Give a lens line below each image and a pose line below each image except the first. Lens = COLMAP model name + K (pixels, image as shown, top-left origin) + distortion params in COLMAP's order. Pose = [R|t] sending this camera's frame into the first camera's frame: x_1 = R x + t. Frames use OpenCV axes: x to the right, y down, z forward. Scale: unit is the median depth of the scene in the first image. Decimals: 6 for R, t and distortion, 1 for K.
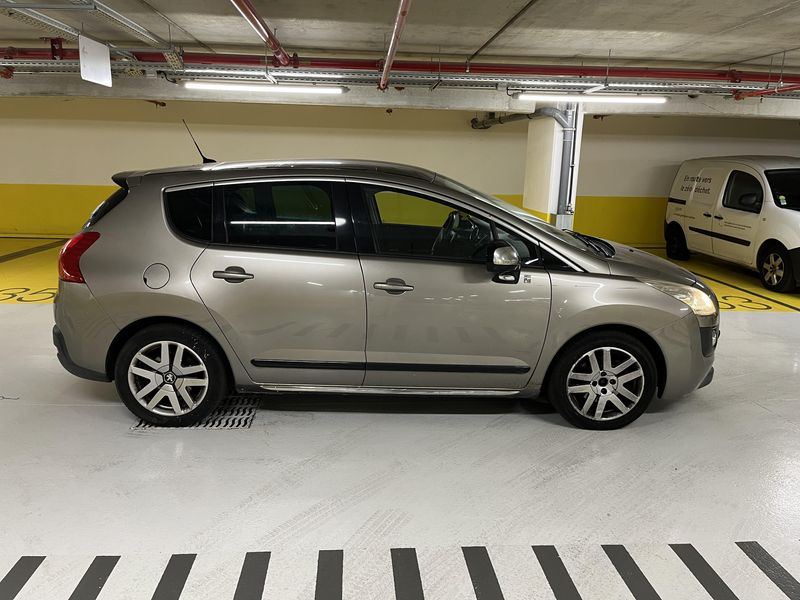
lens RADIAL K [[608.1, 0, 398.1], [0, 608.1, 302.6], [0, 0, 1]] dist [0.021849, 0.000245]
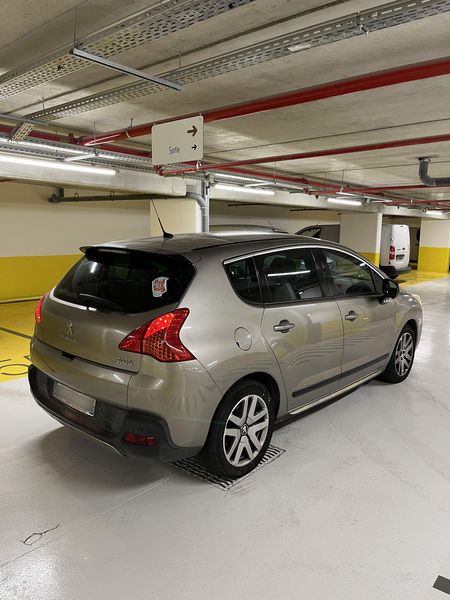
lens RADIAL K [[456.1, 0, 228.2], [0, 456.1, 300.9], [0, 0, 1]] dist [0.021849, 0.000245]
pose [[0.690465, -0.125161, 0.712456, -0.952098], [0.171264, 0.985200, 0.007097, -0.116812], [-0.702799, 0.117118, 0.701681, 0.412173]]
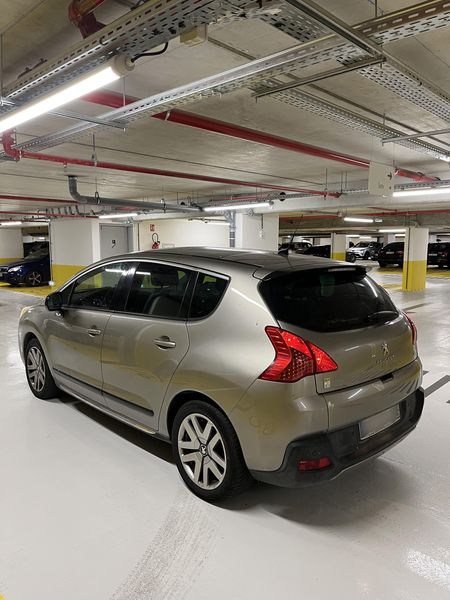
lens RADIAL K [[453.3, 0, 225.0], [0, 453.3, 300.0], [0, 0, 1]] dist [0.067682, -0.116051]
pose [[-0.683206, -0.112913, 0.721443, -0.943217], [0.150695, 0.944905, 0.290595, -0.461138], [-0.714507, 0.307255, -0.628549, 1.841458]]
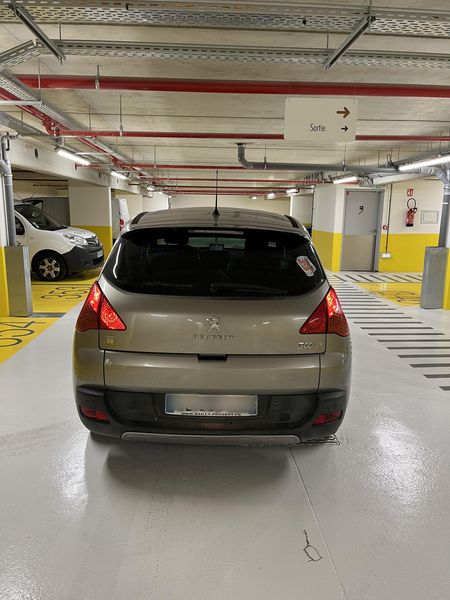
lens RADIAL K [[456.1, 0, 228.2], [0, 456.1, 300.9], [0, 0, 1]] dist [0.021849, 0.000245]
pose [[0.002144, -0.220068, 0.975482, -1.229625], [0.210801, 0.953664, 0.214683, -0.285294], [-0.977527, 0.205172, 0.048436, 1.108961]]
